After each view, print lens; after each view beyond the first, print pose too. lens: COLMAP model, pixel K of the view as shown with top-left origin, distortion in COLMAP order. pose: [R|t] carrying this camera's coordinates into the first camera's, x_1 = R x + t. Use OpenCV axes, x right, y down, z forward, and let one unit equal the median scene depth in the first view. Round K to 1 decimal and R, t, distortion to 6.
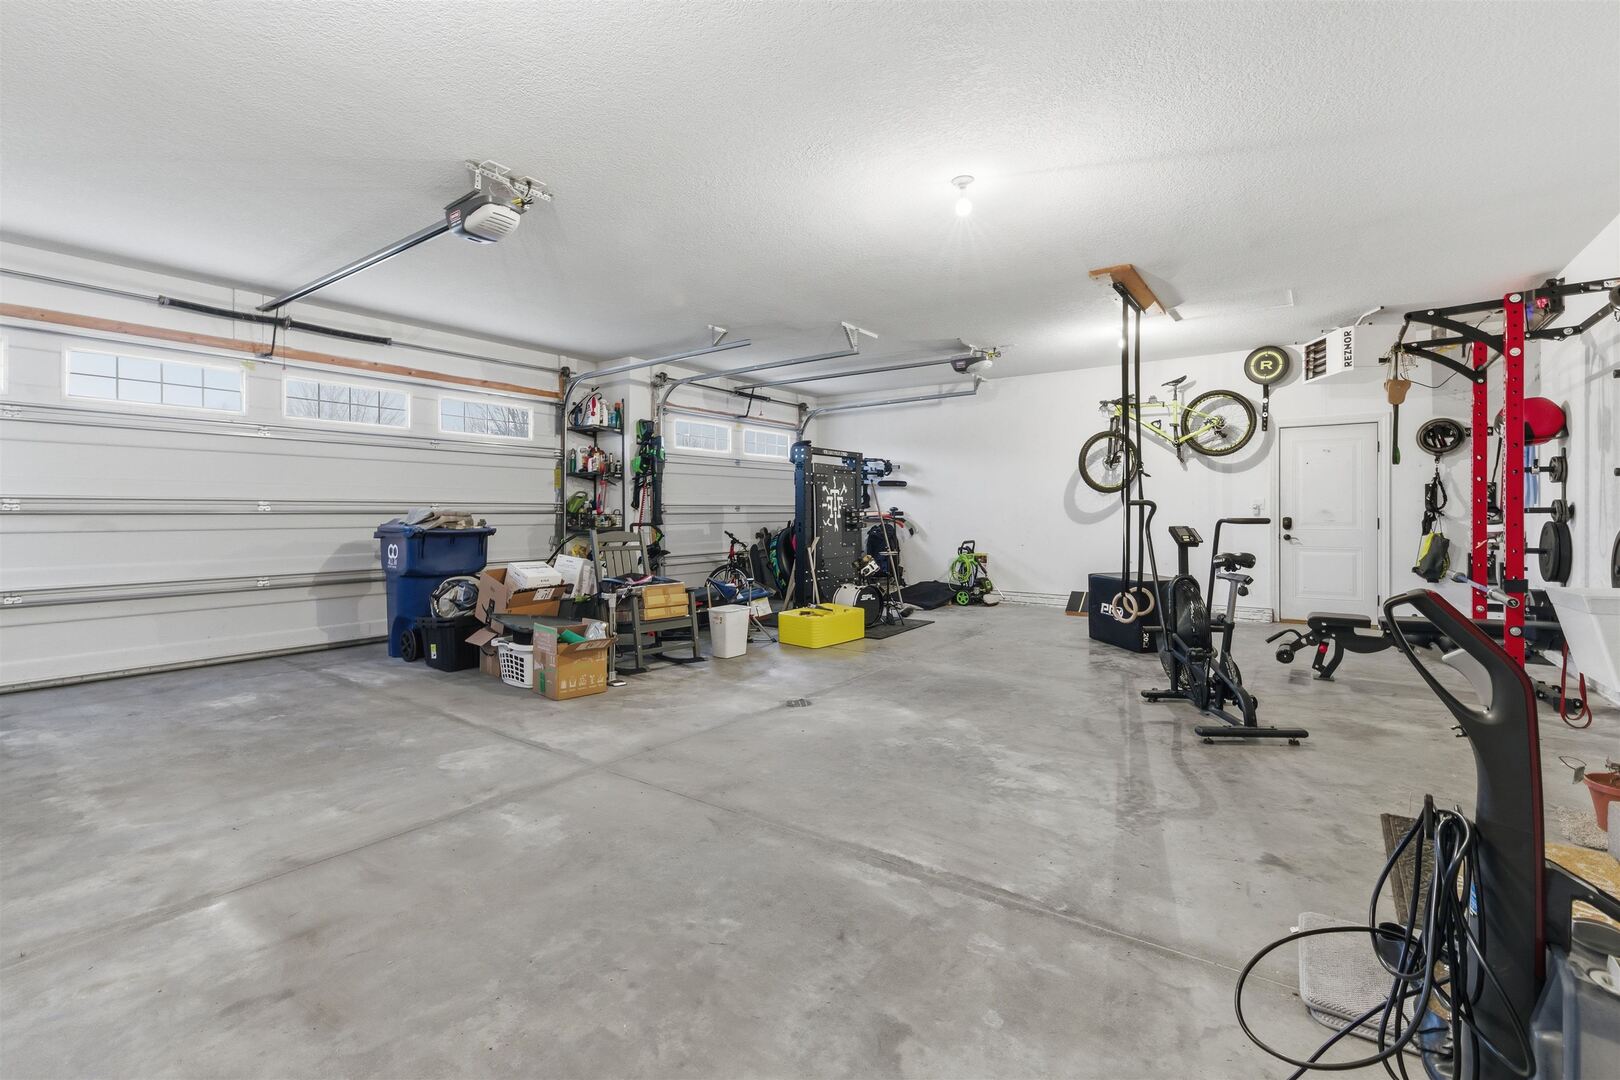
lens RADIAL K [[719.9, 0, 814.0], [0, 719.9, 527.9], [0, 0, 1]] dist [0.001840, -0.000894]
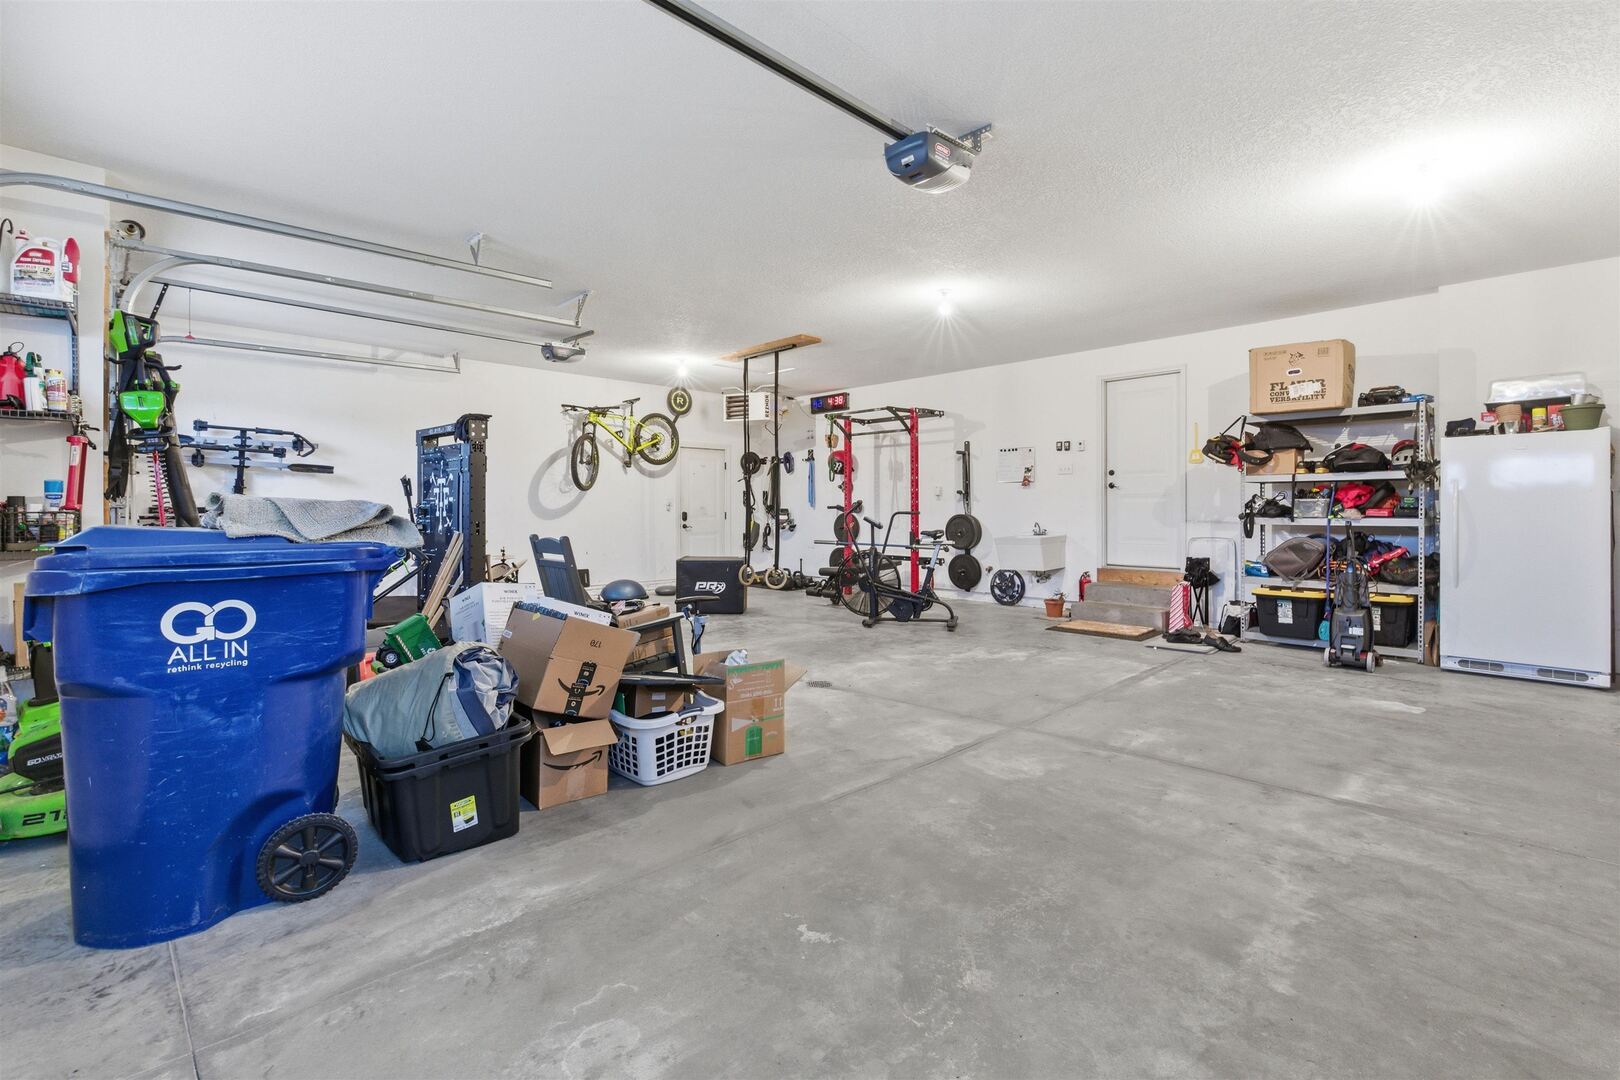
lens RADIAL K [[719.9, 0, 815.6], [0, 719.9, 525.5], [0, 0, 1]] dist [0.001840, -0.000894]
pose [[0.170185, -0.022908, 0.985146, -1.615936], [0.019202, 0.999617, 0.019927, -0.027392], [-0.985225, 0.015525, 0.170560, 1.205424]]
